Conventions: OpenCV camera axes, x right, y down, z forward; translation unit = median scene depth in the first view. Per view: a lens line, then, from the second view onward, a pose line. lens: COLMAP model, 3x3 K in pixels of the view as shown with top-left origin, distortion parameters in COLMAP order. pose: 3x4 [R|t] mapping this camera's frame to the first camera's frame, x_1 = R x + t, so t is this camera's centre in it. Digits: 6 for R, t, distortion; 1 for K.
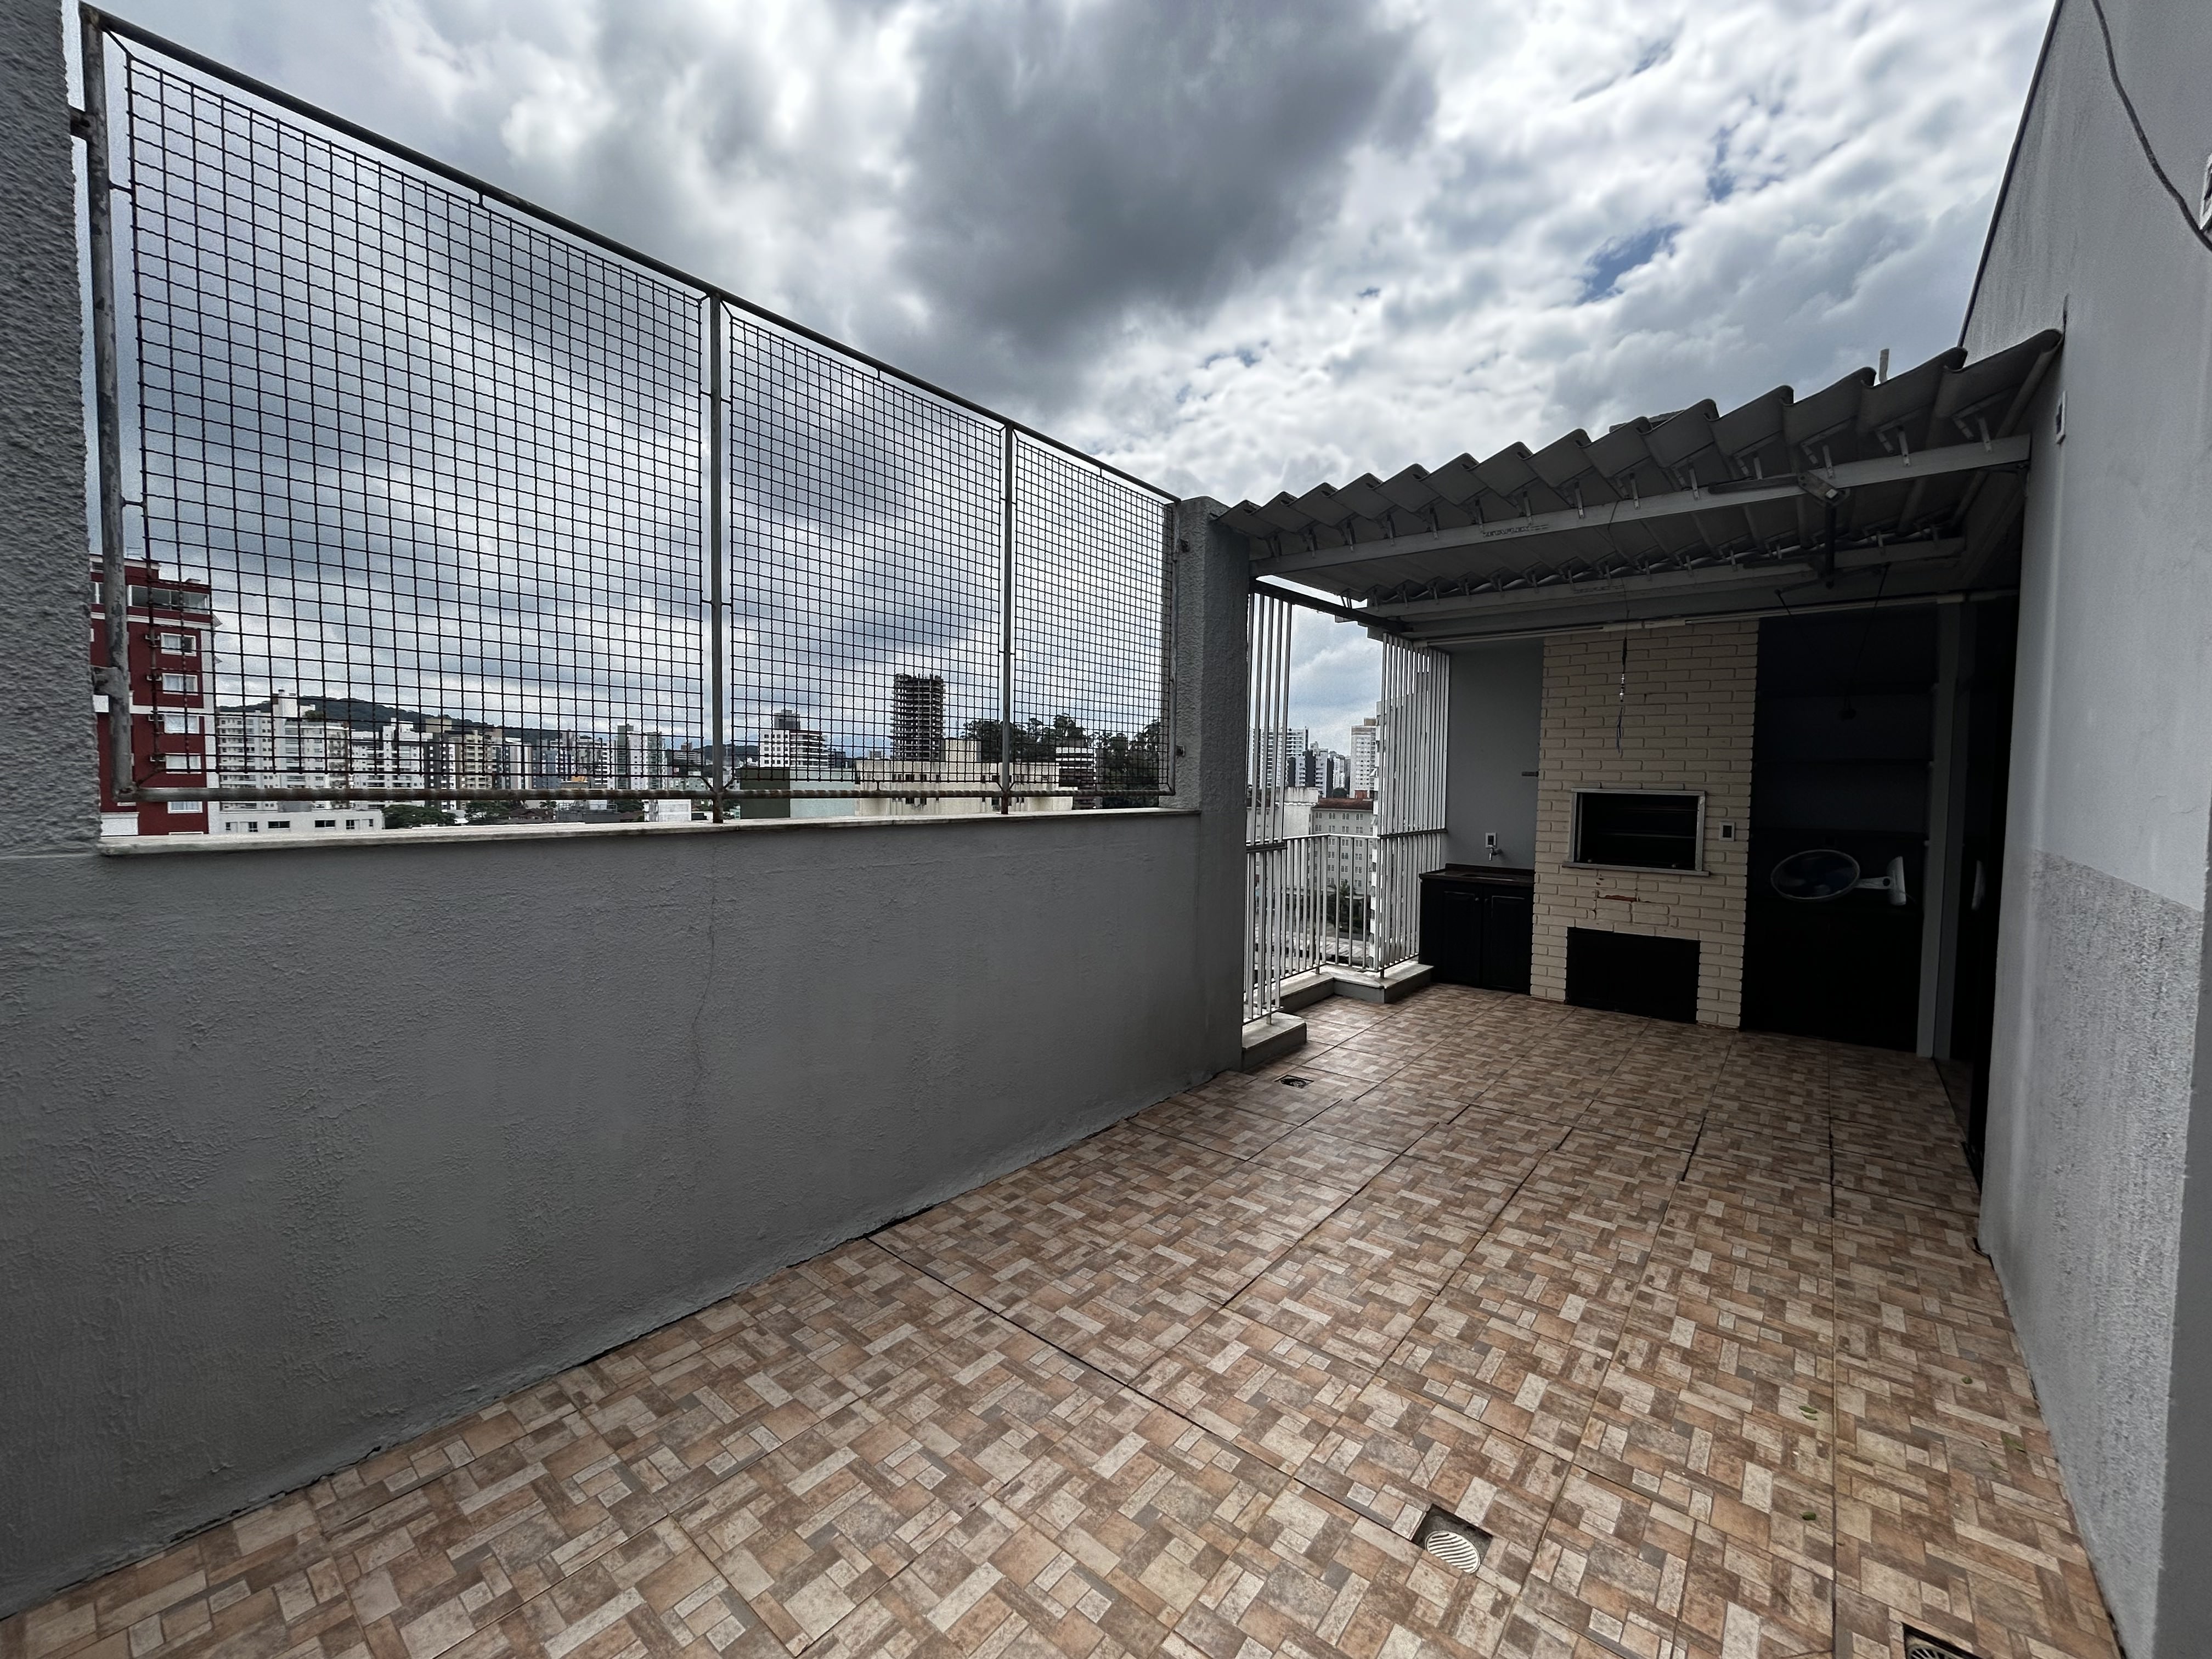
lens RADIAL K [[917.0, 0, 1105.5], [0, 917.0, 823.2], [0, 0, 1]] dist [0.004490, 0.000478]
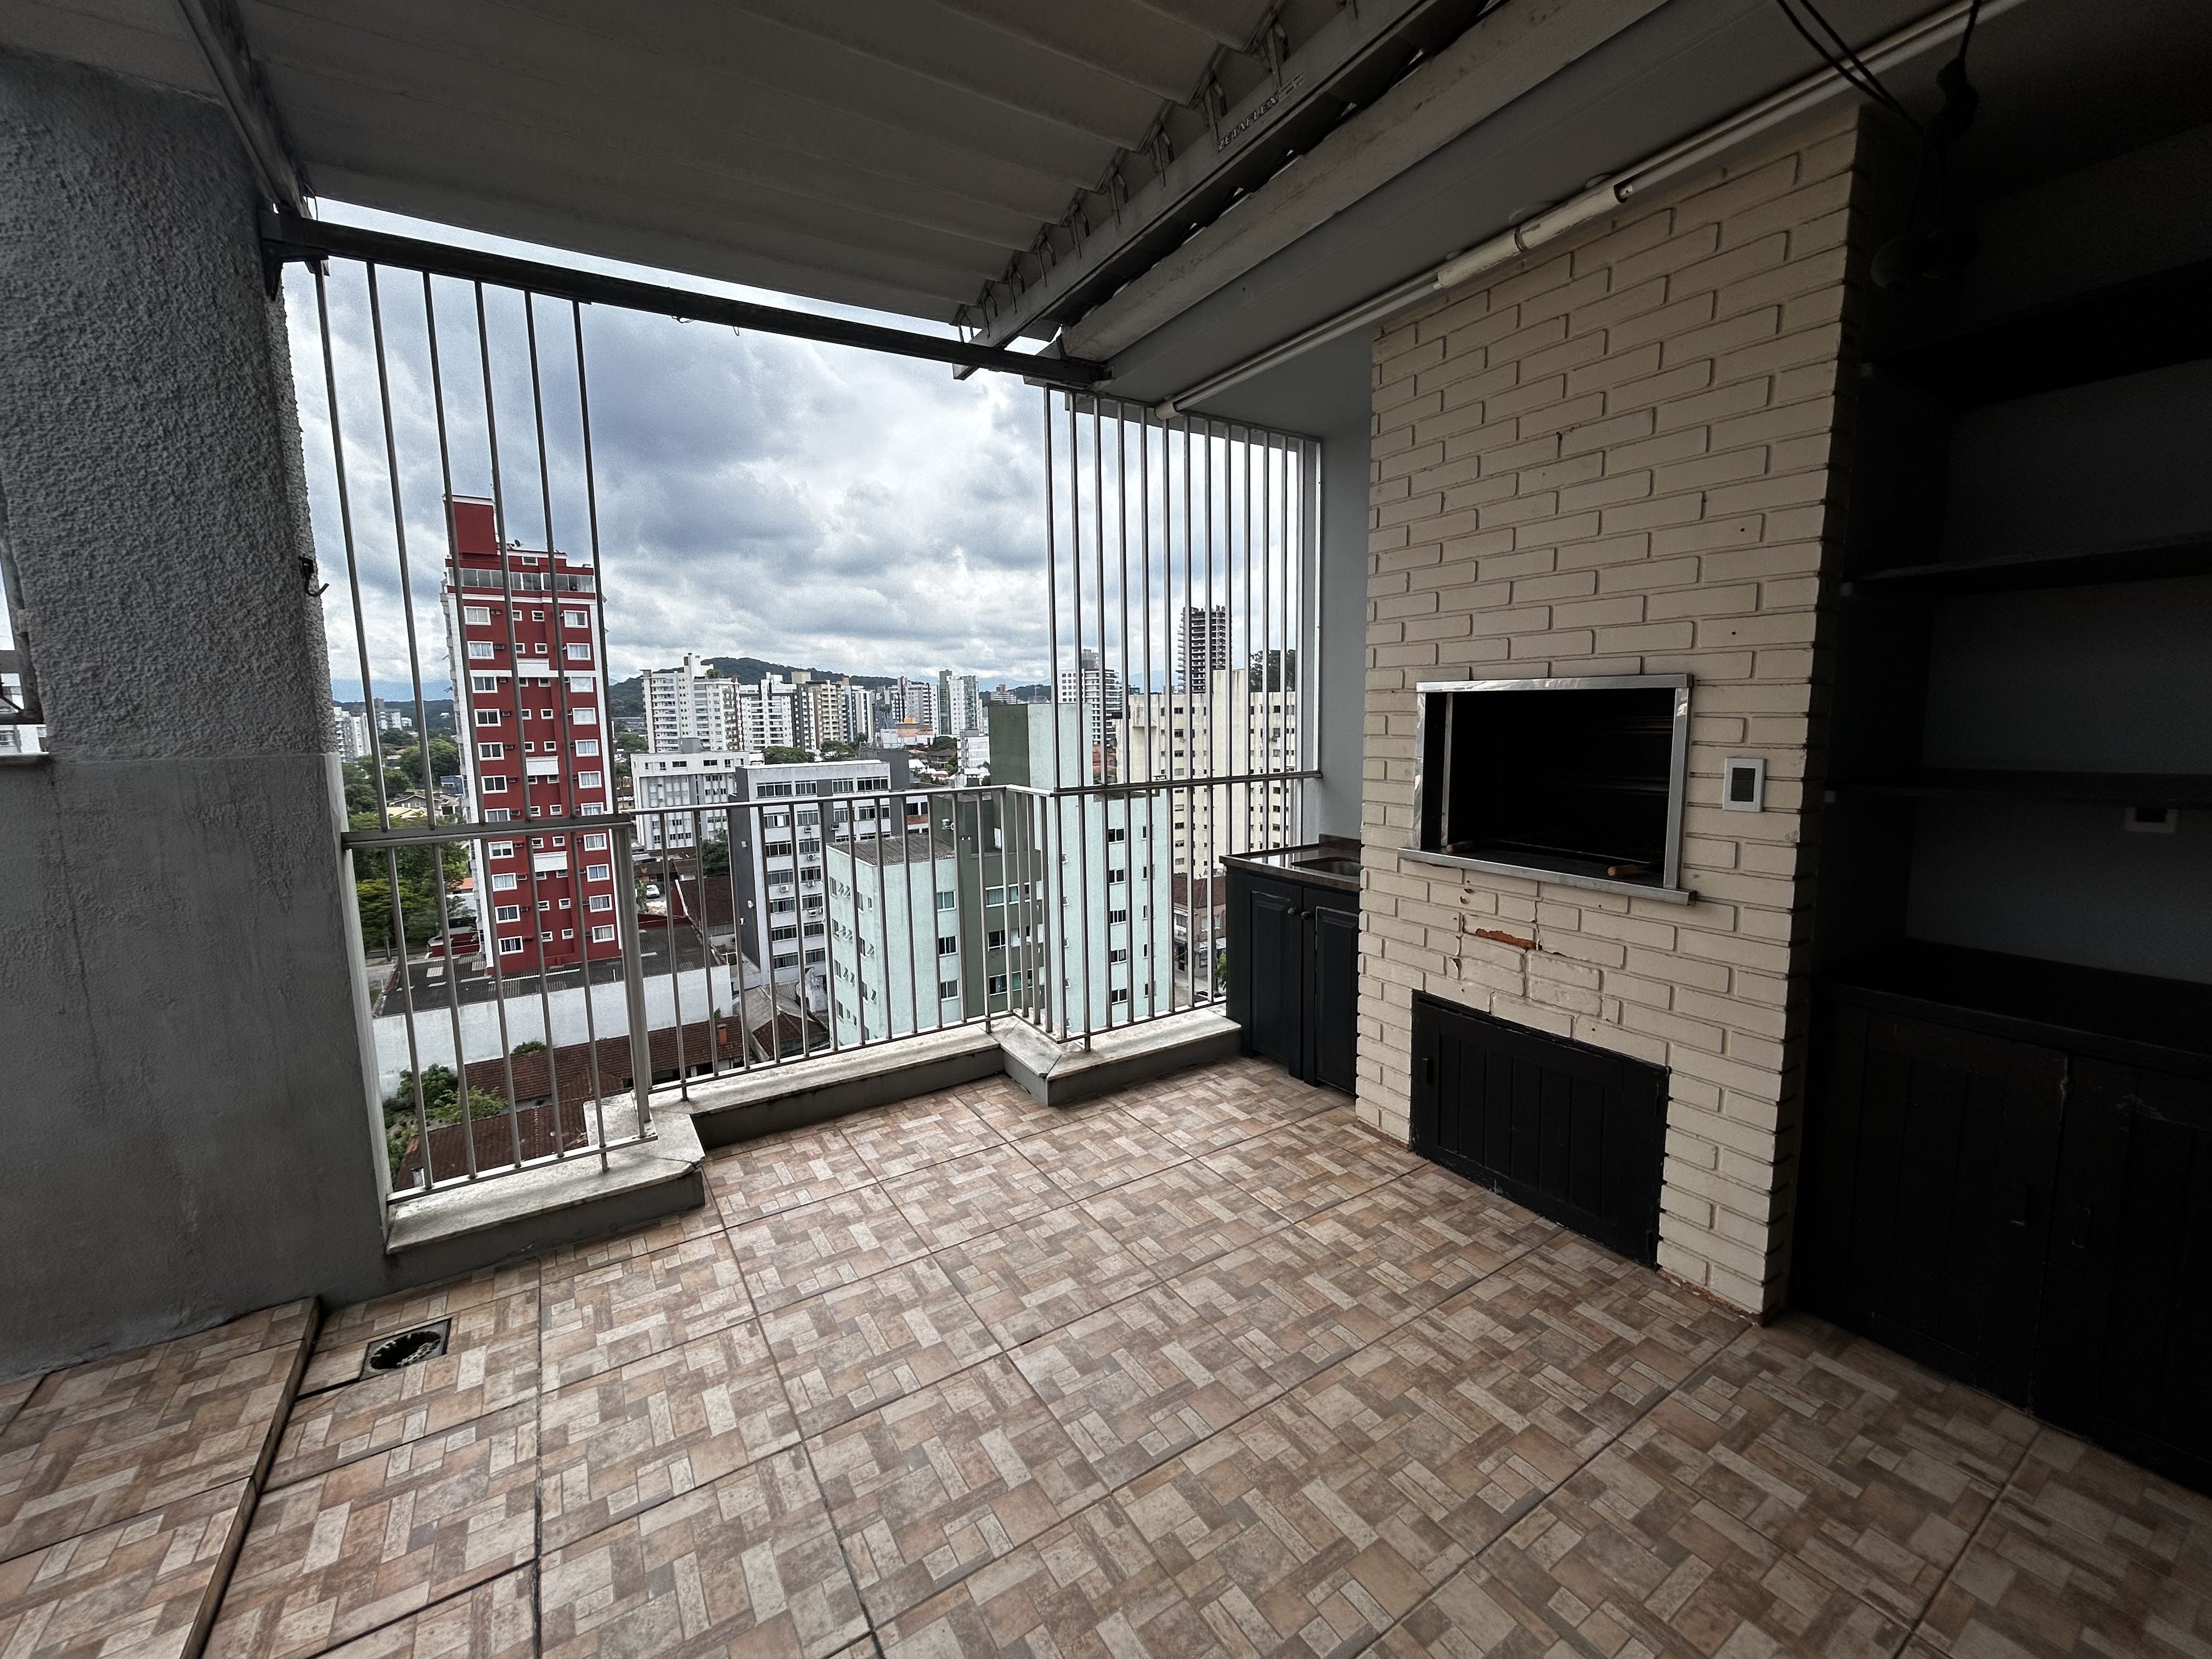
lens RADIAL K [[917.0, 0, 1105.5], [0, 917.0, 823.2], [0, 0, 1]] dist [0.004490, 0.000478]
pose [[0.943886, 0.010972, -0.330088, 0.504179], [0.013141, 0.997409, 0.070729, -0.004039], [0.330009, -0.071098, 0.941297, 0.520663]]
